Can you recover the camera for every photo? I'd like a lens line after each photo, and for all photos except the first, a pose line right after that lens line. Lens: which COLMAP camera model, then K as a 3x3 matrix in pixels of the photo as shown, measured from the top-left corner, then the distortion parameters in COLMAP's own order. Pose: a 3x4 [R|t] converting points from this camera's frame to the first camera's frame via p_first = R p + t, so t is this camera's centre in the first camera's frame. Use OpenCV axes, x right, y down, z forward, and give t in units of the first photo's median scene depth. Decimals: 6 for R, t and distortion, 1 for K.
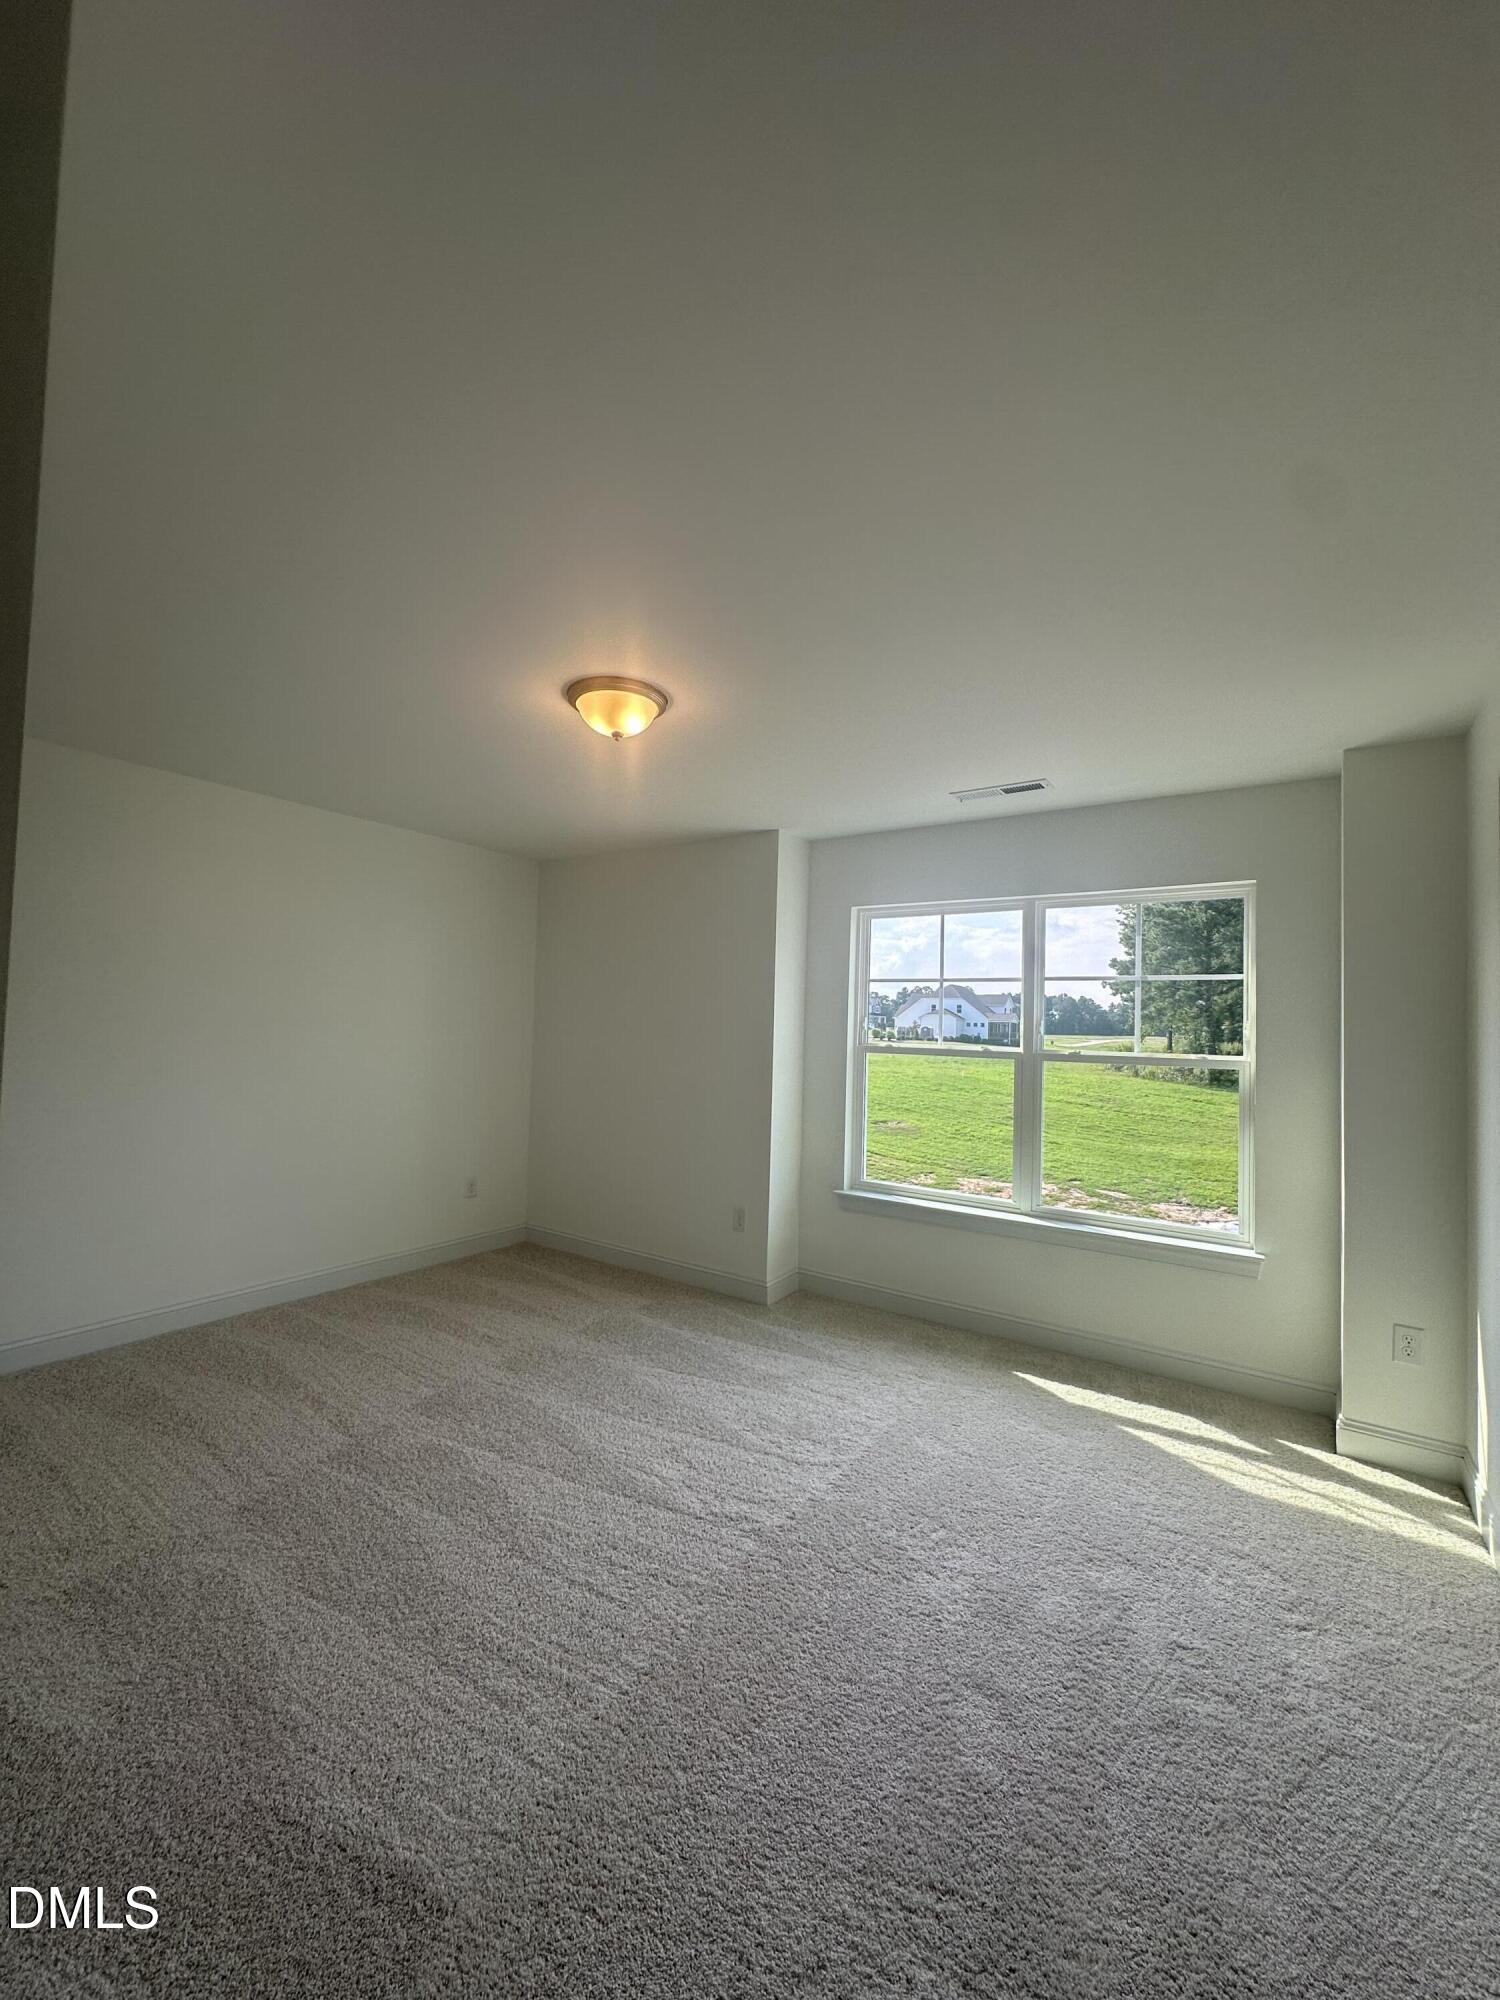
lens RADIAL K [[797.7, 0, 750.0], [0, 797.7, 1000.0], [0, 0, 1]] dist [-0.002500, 0.000046]
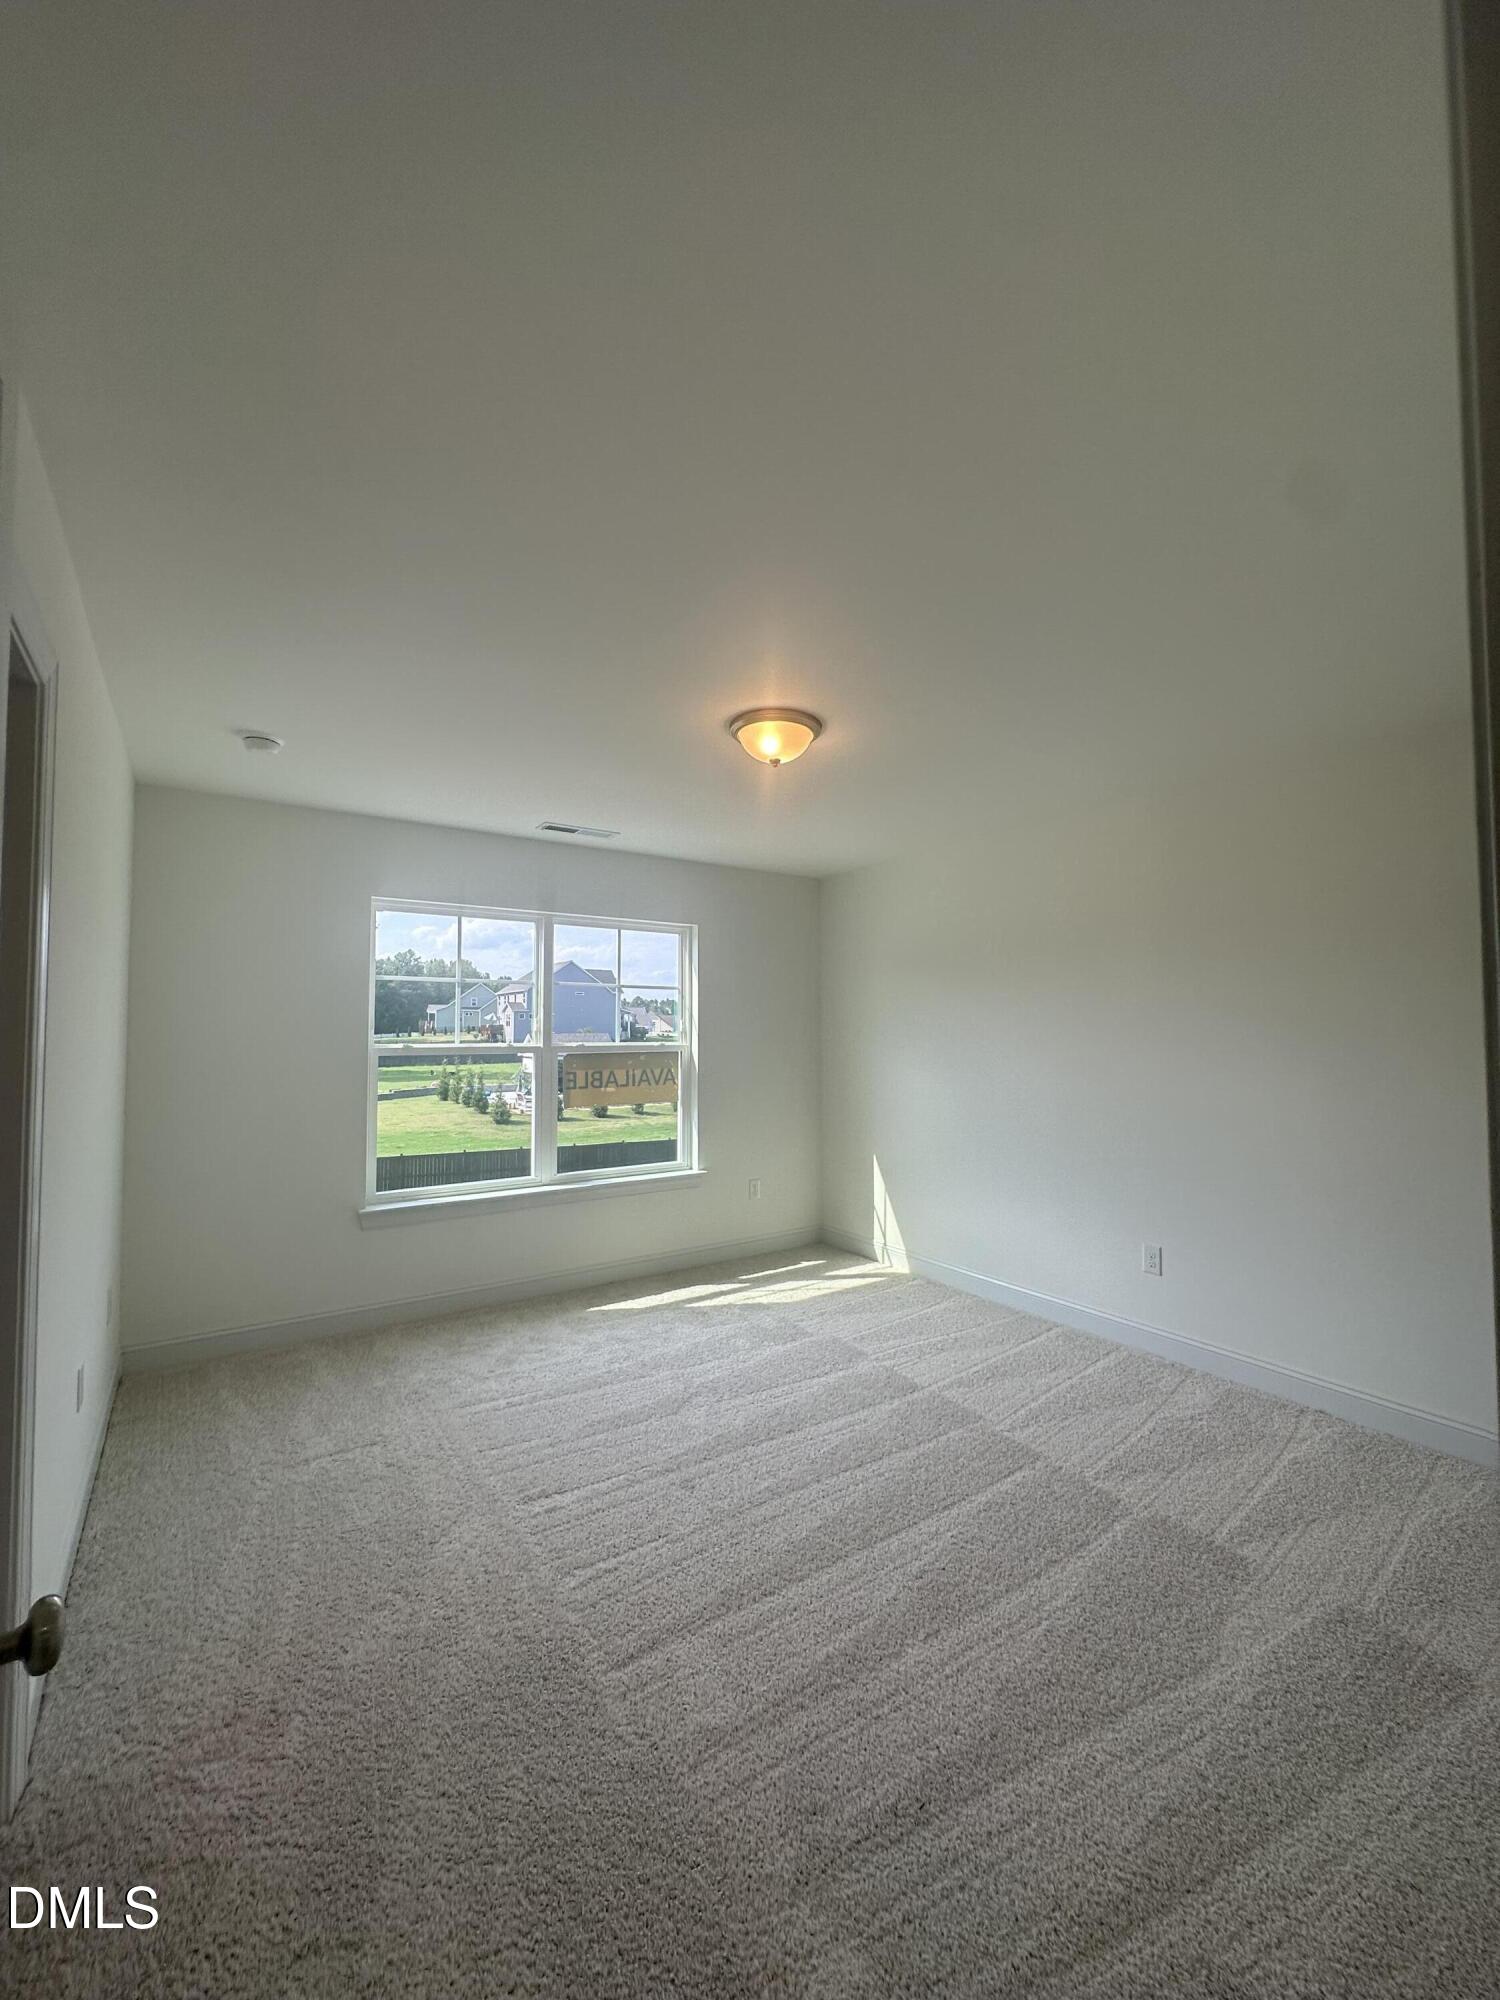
lens RADIAL K [[797.7, 0, 750.0], [0, 797.7, 1000.0], [0, 0, 1]] dist [-0.002500, 0.000046]
pose [[0.395443, 0.010832, 0.918427, -0.742612], [-0.007142, 0.999936, -0.008718, 0.008331], [-0.918463, -0.003112, 0.395495, 0.323396]]
